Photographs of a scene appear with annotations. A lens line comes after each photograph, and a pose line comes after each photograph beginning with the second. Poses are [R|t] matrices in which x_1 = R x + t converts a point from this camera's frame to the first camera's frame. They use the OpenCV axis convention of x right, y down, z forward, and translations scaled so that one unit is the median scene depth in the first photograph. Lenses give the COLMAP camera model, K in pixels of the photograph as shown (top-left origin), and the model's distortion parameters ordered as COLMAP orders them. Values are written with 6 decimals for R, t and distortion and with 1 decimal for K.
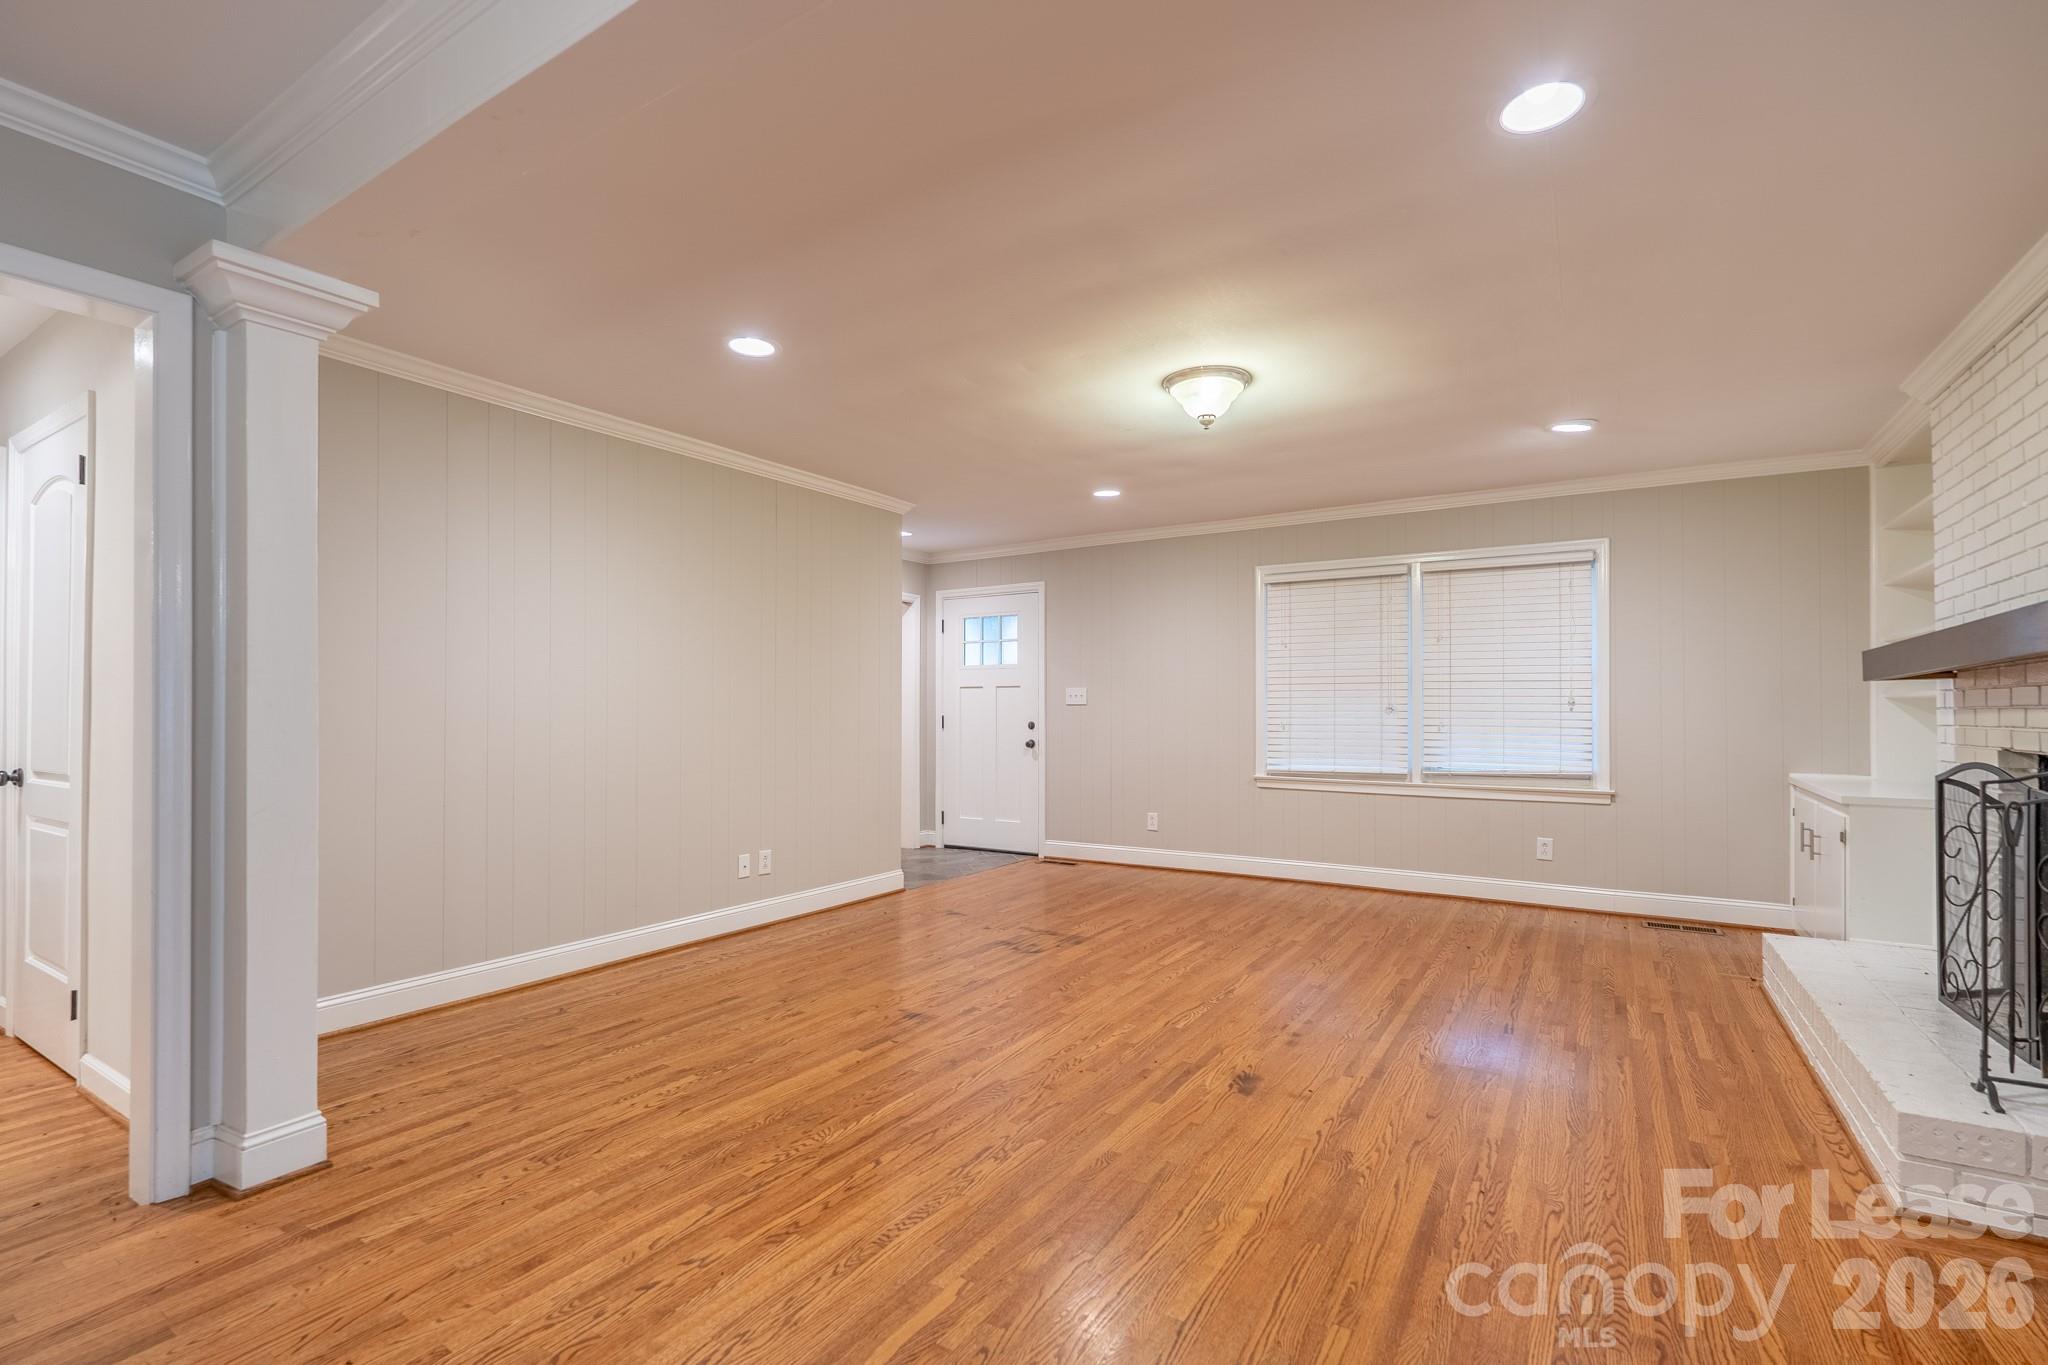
lens RADIAL K [[933.9, 0, 1032.3], [0, 933.9, 715.2], [0, 0, 1]] dist [0.000196, -0.000193]
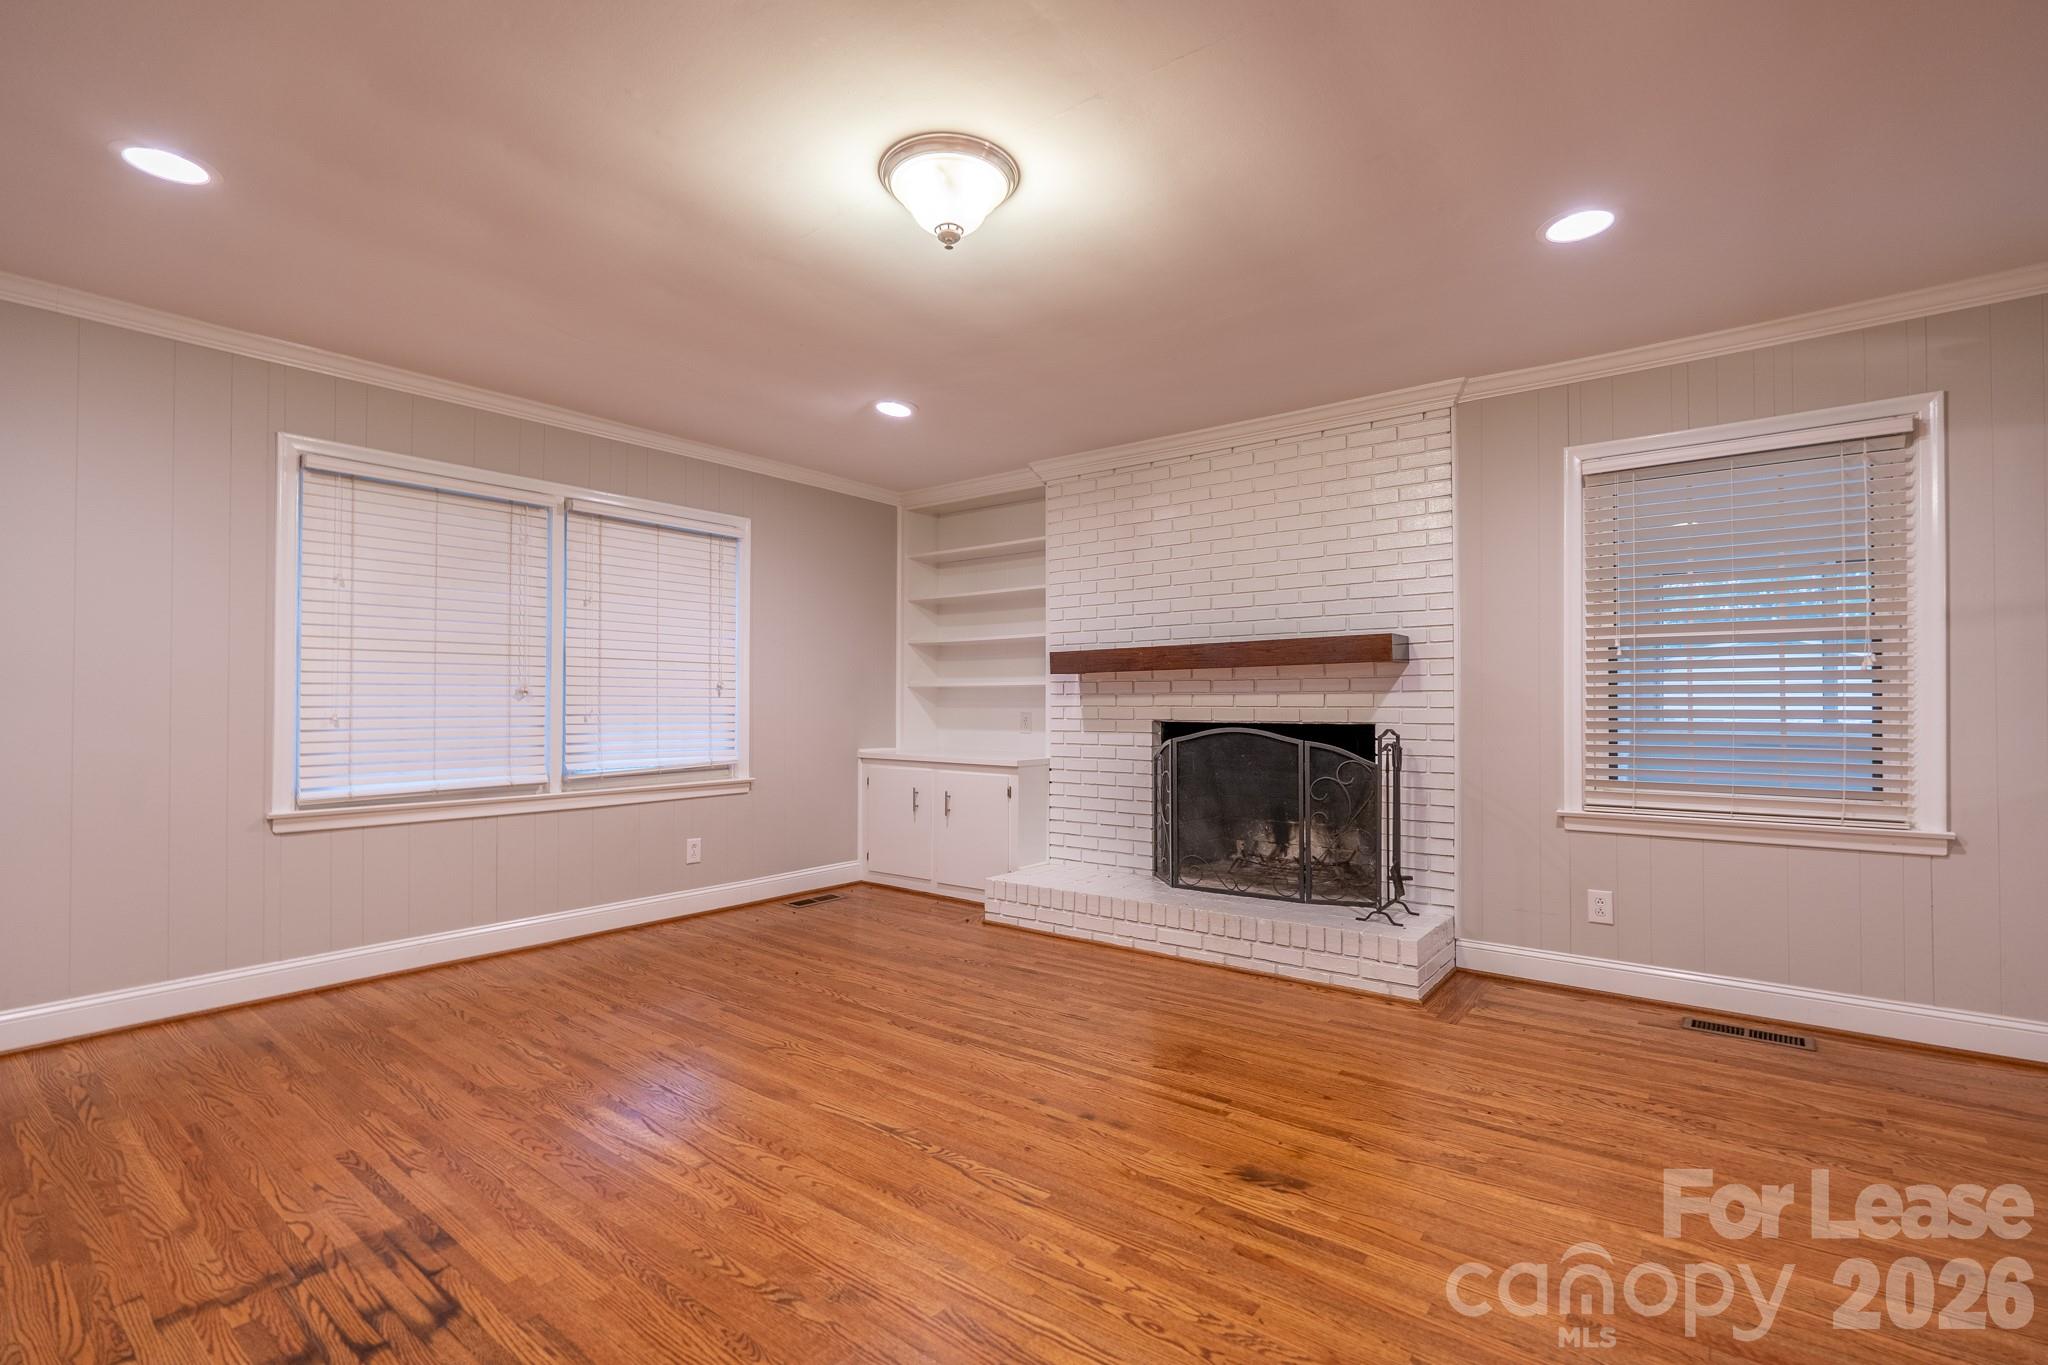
lens RADIAL K [[914.3, 0, 1007.5], [0, 914.3, 686.8], [0, 0, 1]] dist [-0.000087, -0.000220]
pose [[0.112244, 0.018852, 0.993502, -0.339409], [0.007531, 0.999775, -0.019822, 0.006808], [-0.993652, 0.009707, 0.112076, 0.714198]]
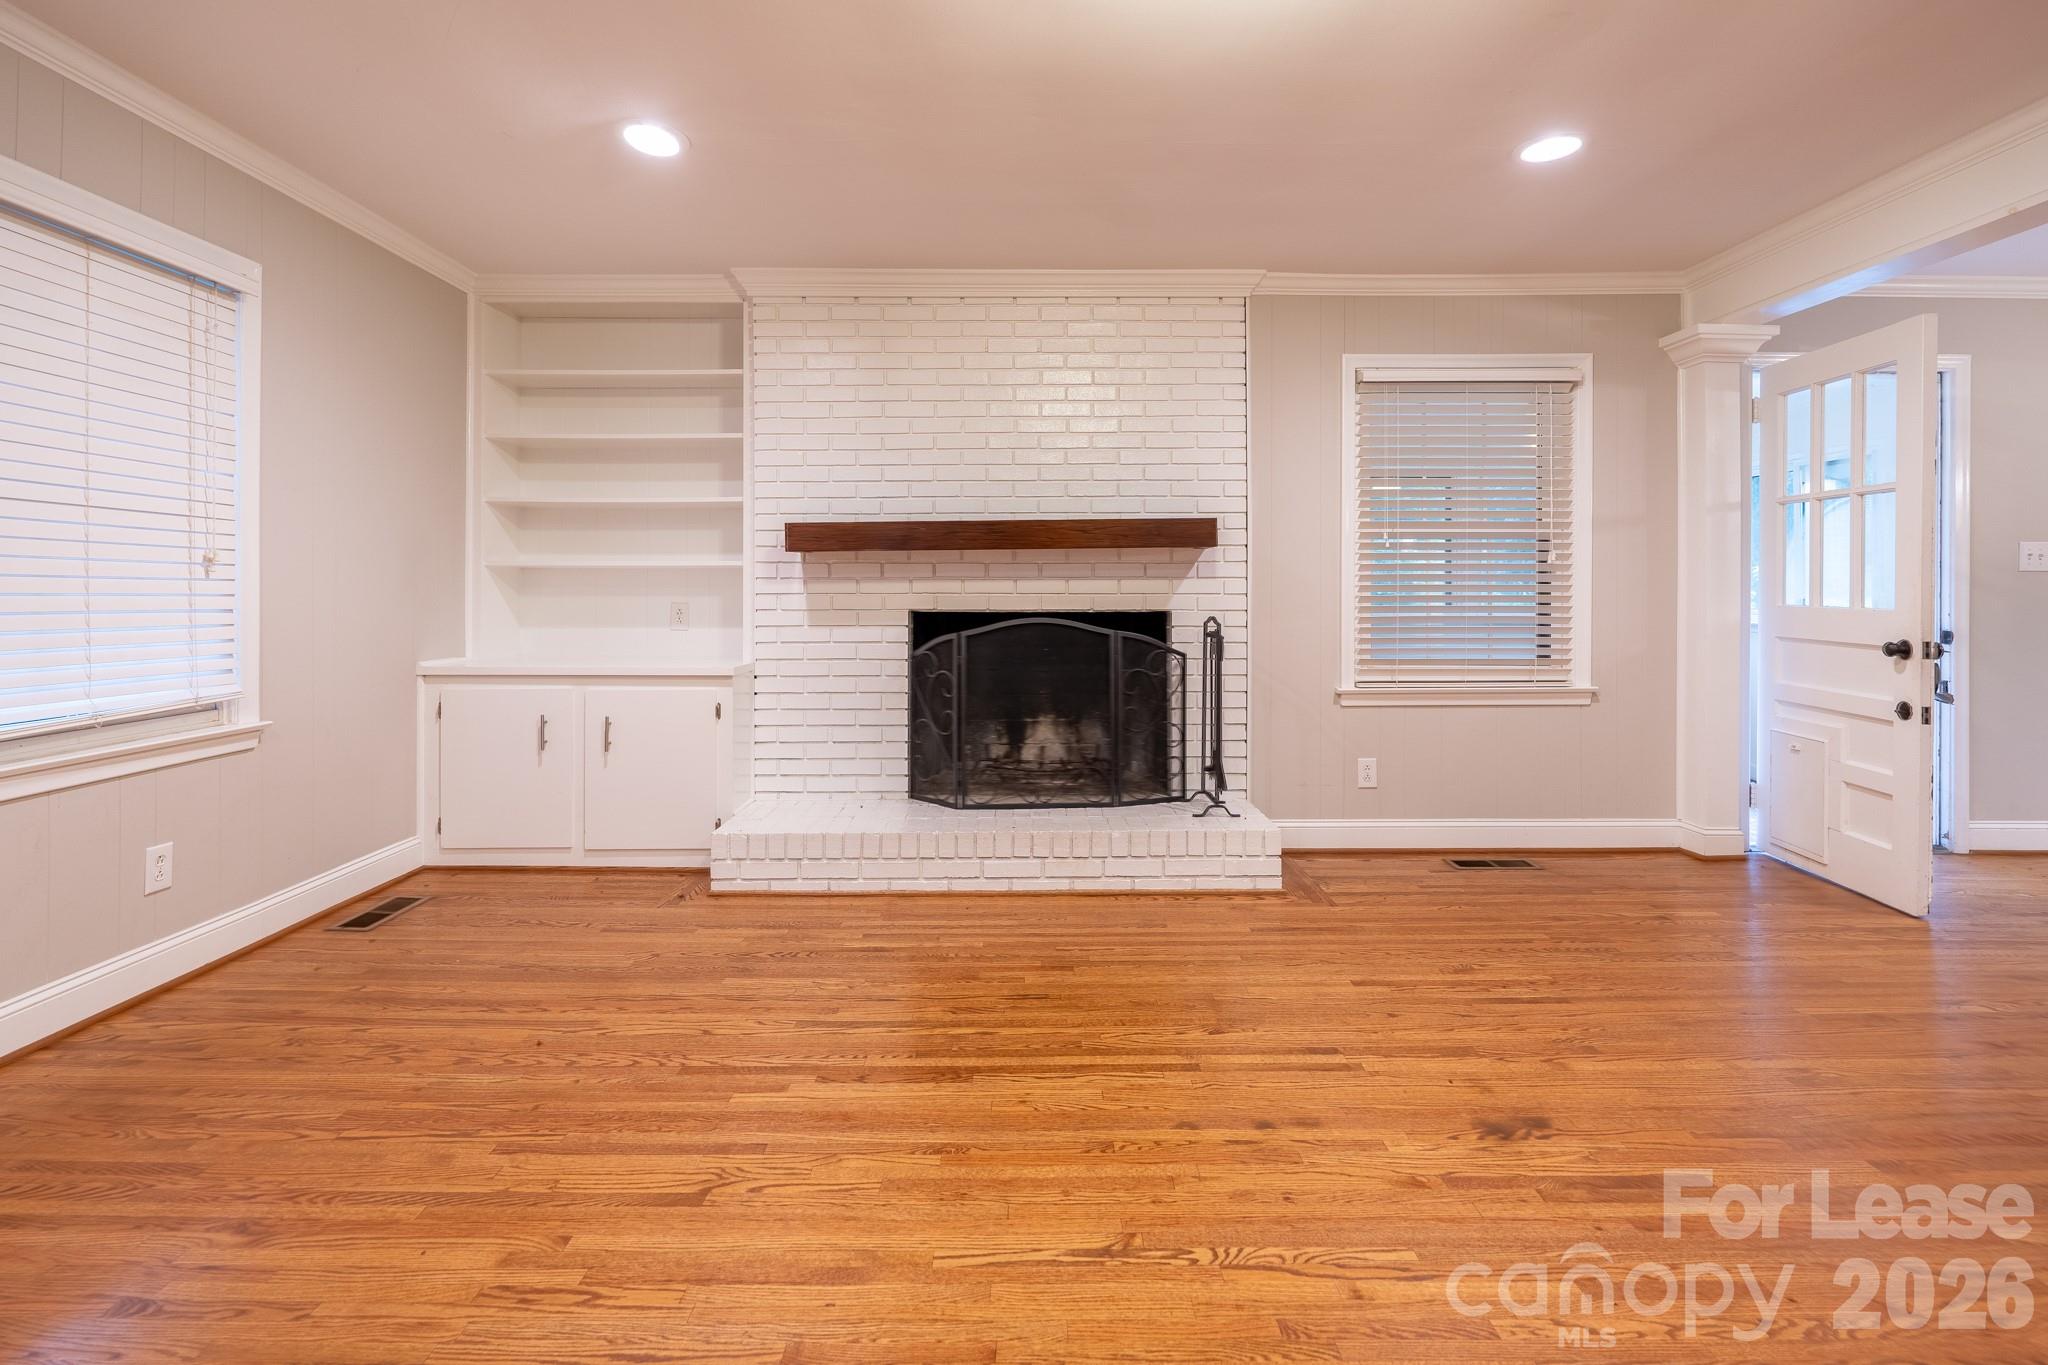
lens RADIAL K [[960.3, 0, 1026.5], [0, 960.3, 583.4], [0, 0, 1]] dist [-0.000553, 0.000213]
pose [[-0.525929, 0.006559, 0.850503, -0.110681], [0.007310, 0.999968, -0.003191, 0.003740], [-0.850497, 0.004539, -0.525960, 1.050456]]
